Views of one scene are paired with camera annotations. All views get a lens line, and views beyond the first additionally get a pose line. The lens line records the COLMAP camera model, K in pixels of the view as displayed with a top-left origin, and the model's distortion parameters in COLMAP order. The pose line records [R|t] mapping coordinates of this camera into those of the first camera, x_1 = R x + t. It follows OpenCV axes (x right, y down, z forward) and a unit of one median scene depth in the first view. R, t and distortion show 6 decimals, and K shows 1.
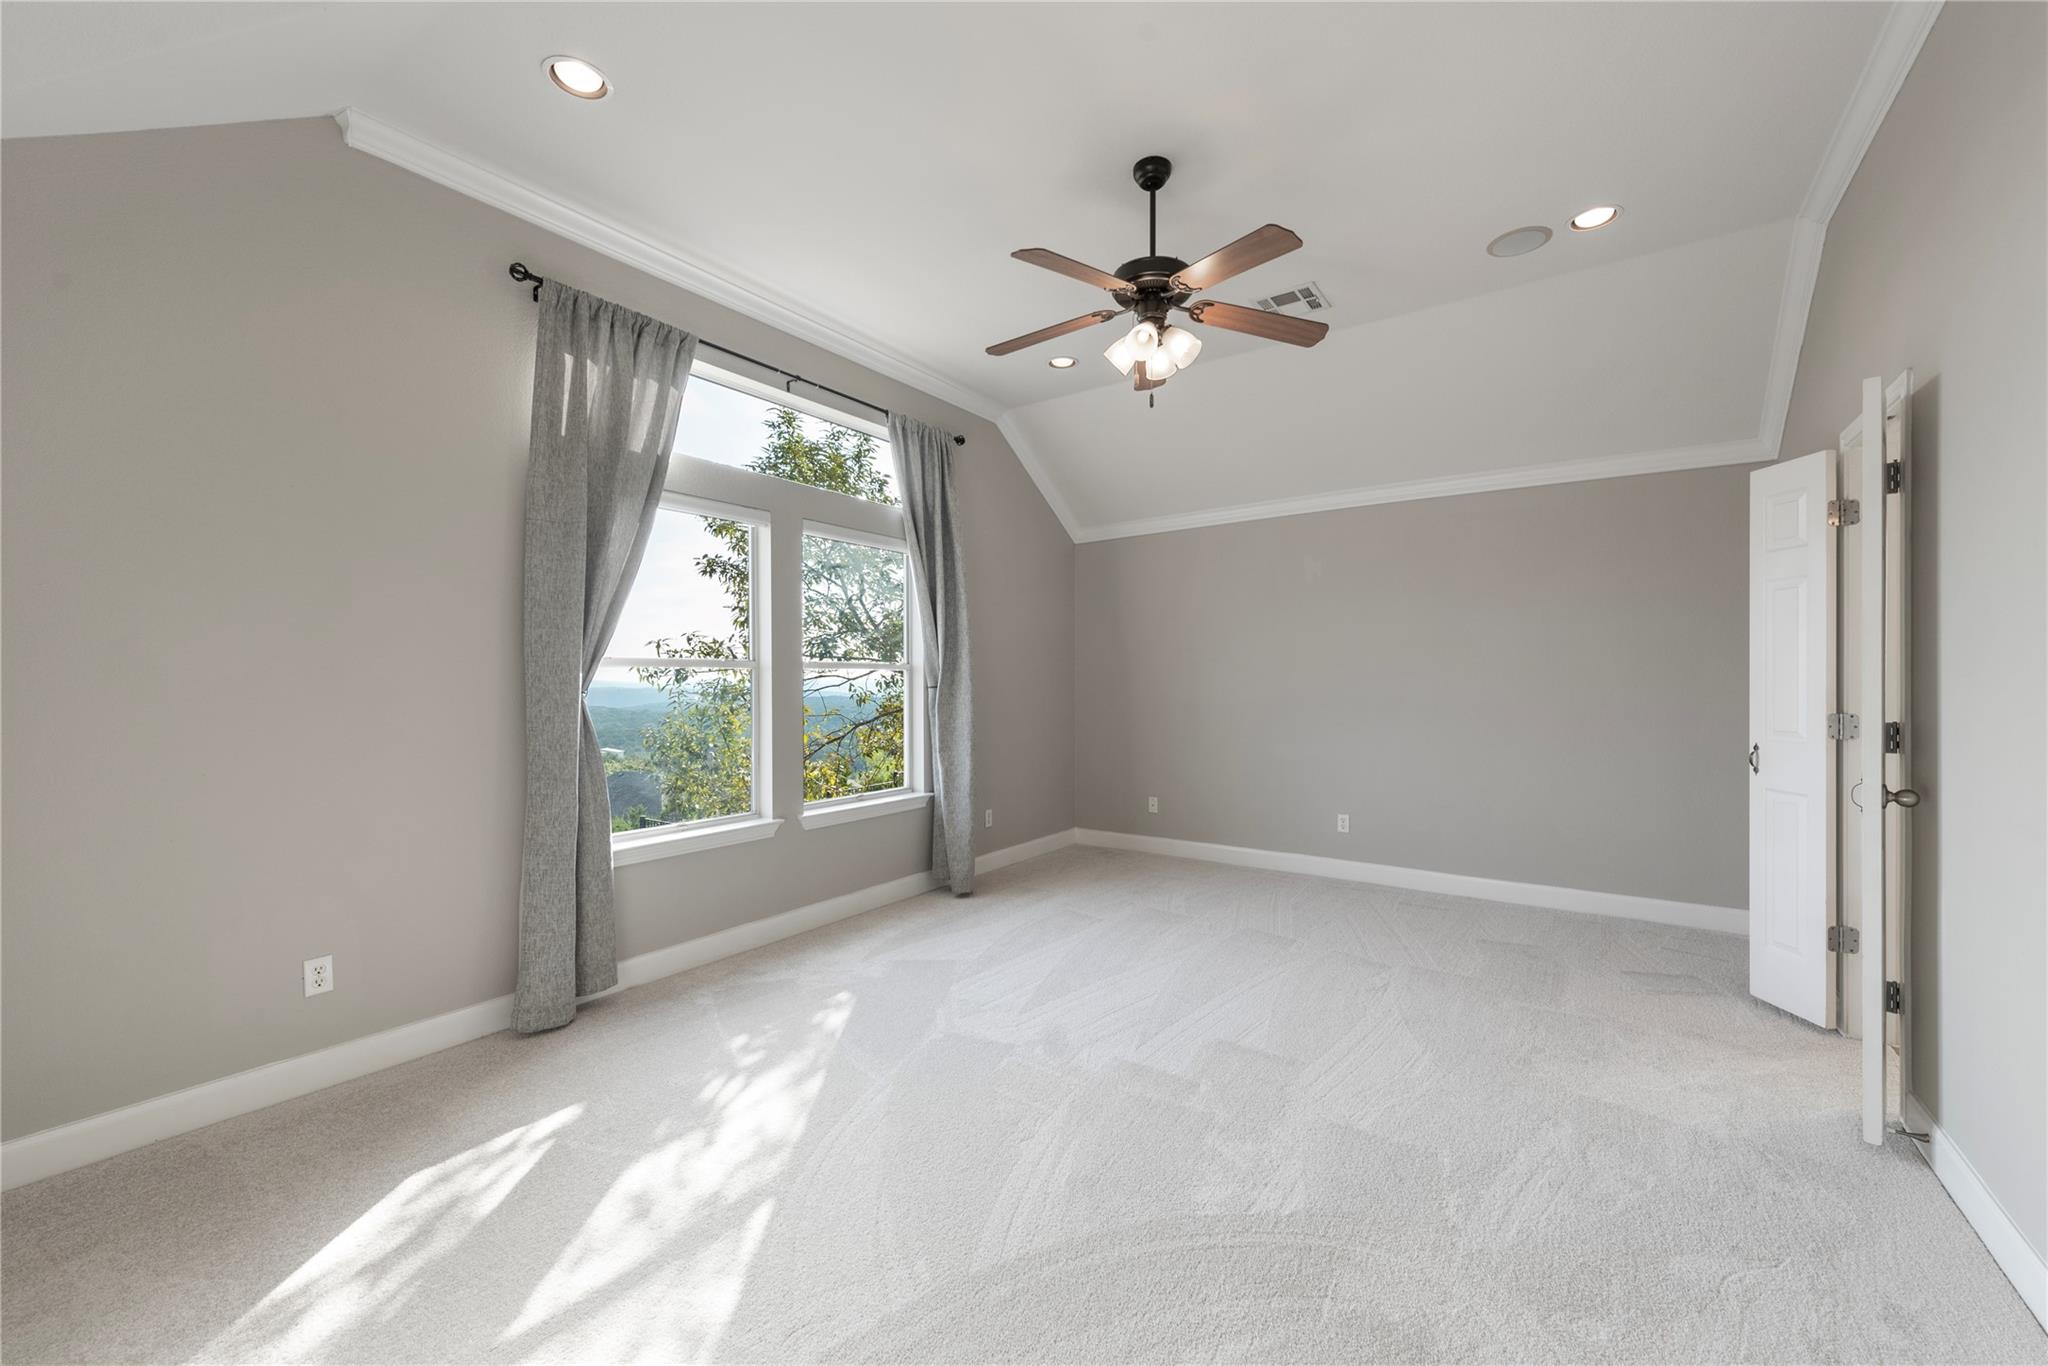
lens RADIAL K [[792.1, 0, 1033.8], [0, 792.1, 685.5], [0, 0, 1]] dist [0.006396, -0.002269]
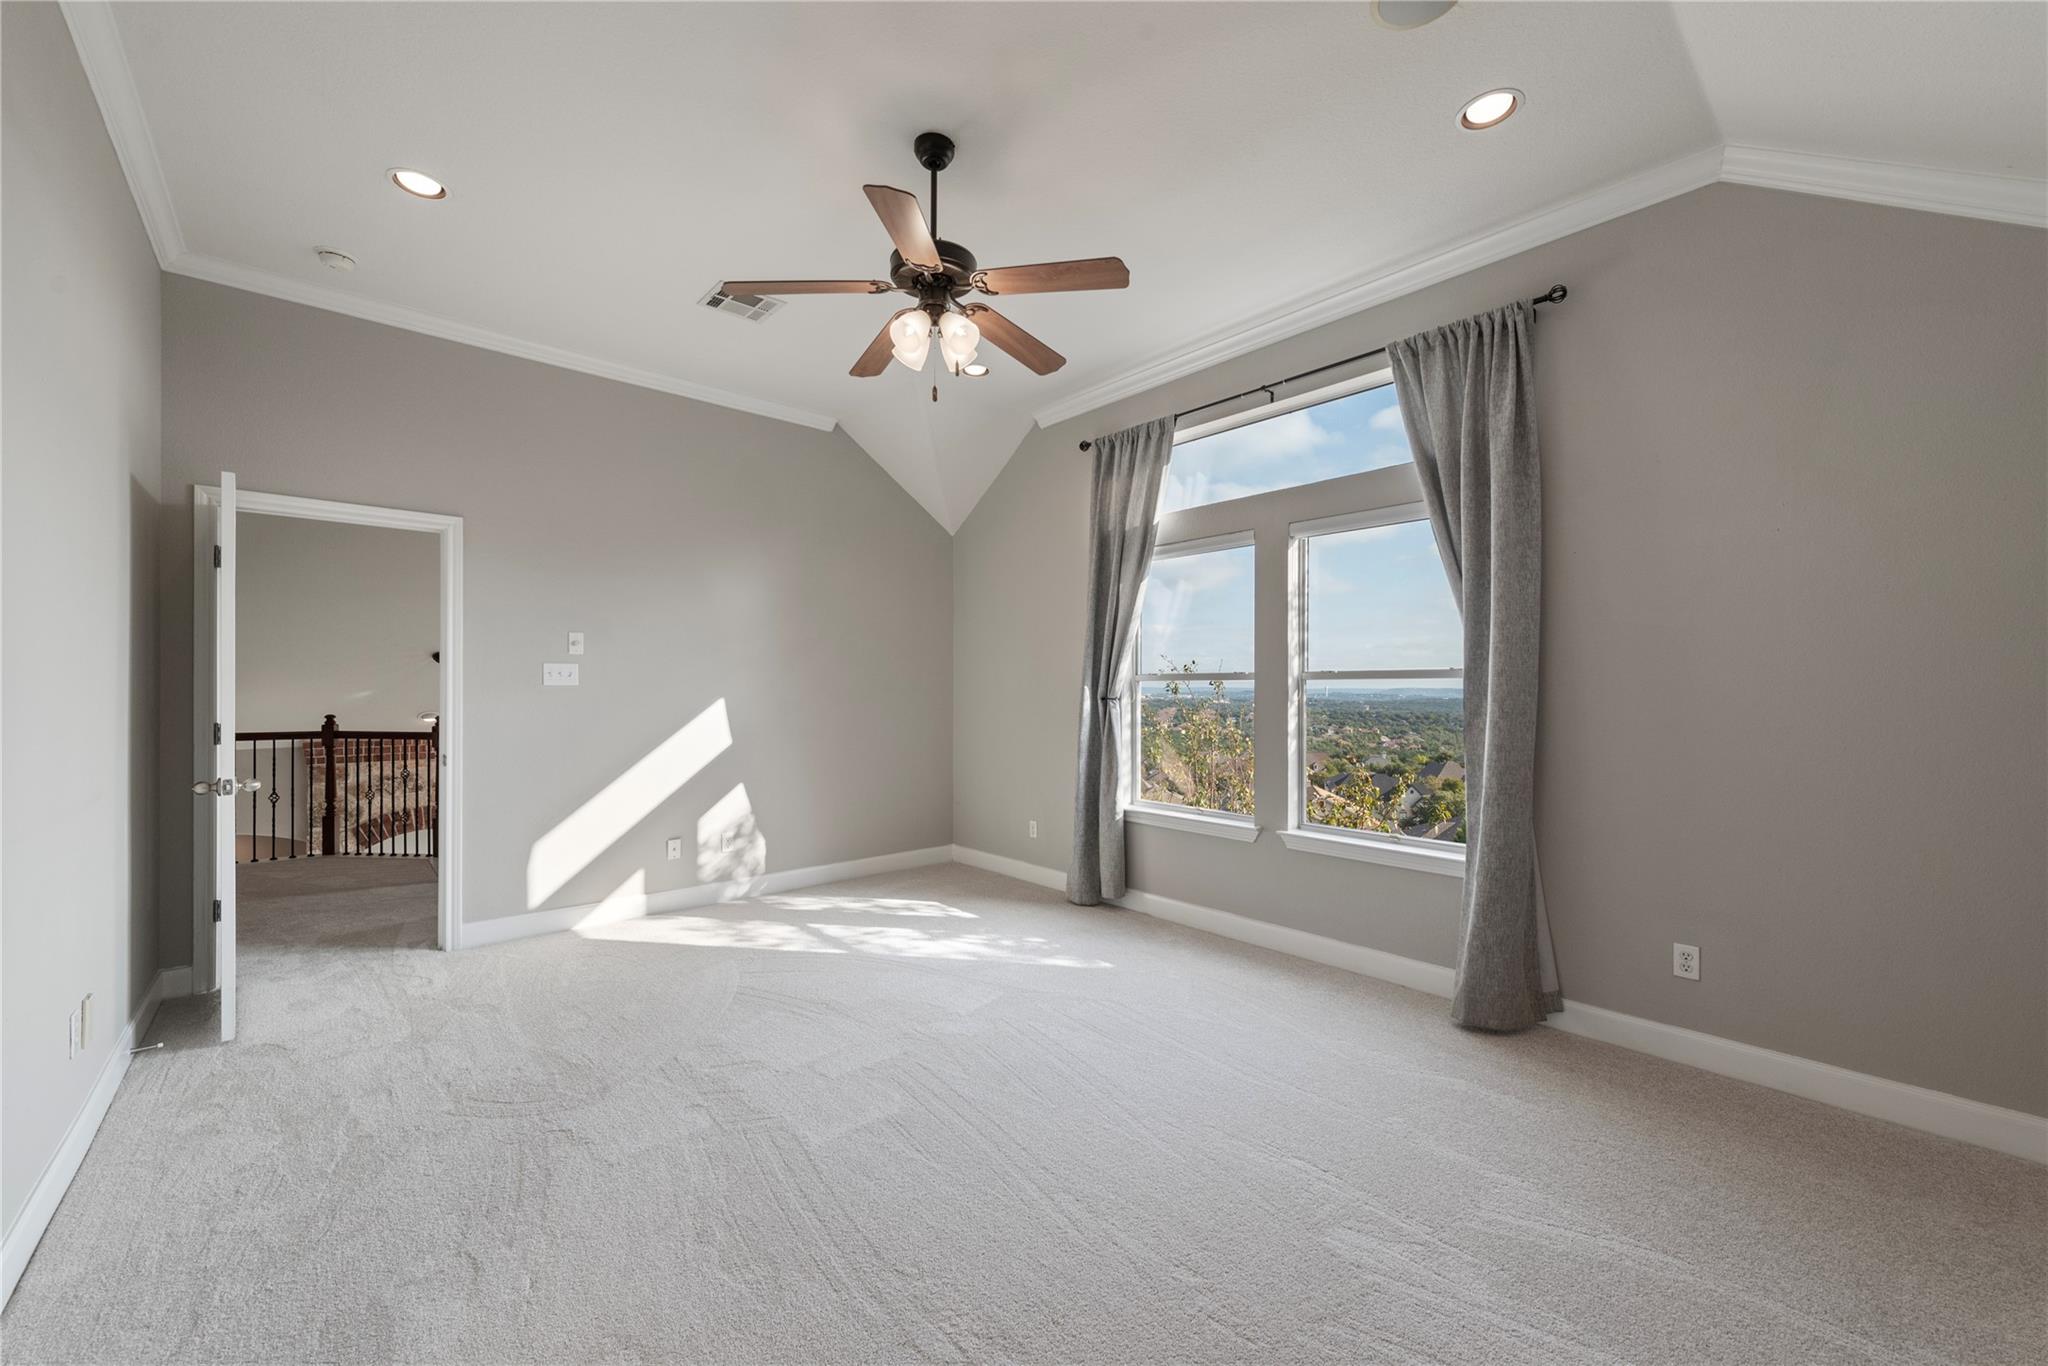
lens RADIAL K [[798.3, 0, 1023.1], [0, 798.3, 706.0], [0, 0, 1]] dist [0.000003, -0.000163]
pose [[-0.247308, 0.036489, -0.968249, 1.051862], [0.002941, 0.999314, 0.036908, -0.041400], [0.968932, 0.006280, -0.247246, 1.333266]]
